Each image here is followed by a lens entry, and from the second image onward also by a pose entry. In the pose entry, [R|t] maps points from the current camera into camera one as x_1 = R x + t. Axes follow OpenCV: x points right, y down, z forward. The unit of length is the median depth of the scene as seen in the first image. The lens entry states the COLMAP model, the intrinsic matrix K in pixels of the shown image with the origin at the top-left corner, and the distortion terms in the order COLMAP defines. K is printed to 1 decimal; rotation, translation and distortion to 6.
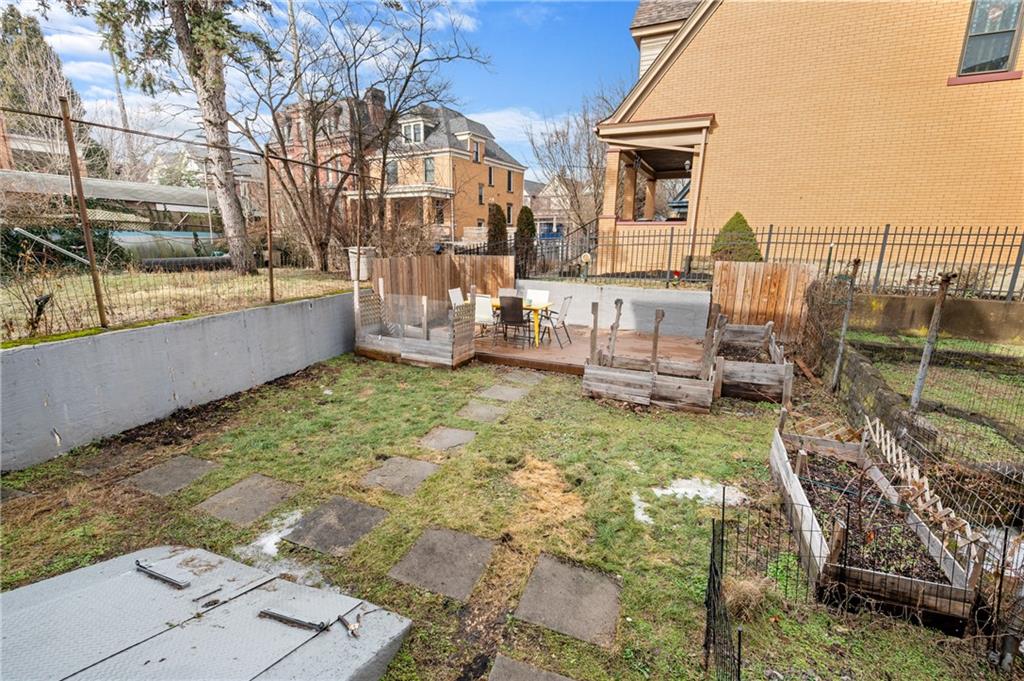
lens RADIAL K [[461.3, 0, 512.0], [0, 461.3, 340.5], [0, 0, 1]] dist [0.000664, -0.000135]
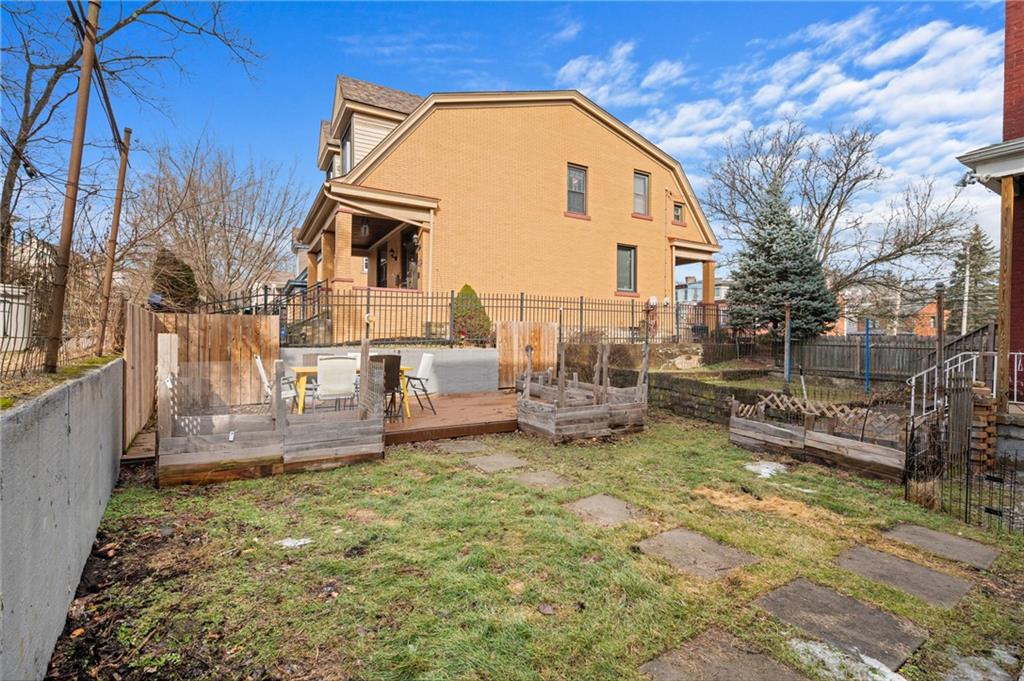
lens RADIAL K [[453.6, 0, 512.0], [0, 453.6, 340.5], [0, 0, 1]] dist [-0.001141, -0.000116]
pose [[0.578041, -0.017177, 0.815827, -0.528015], [0.176020, 0.978866, -0.104107, -0.003377], [-0.796797, 0.203780, 0.568848, 0.414323]]
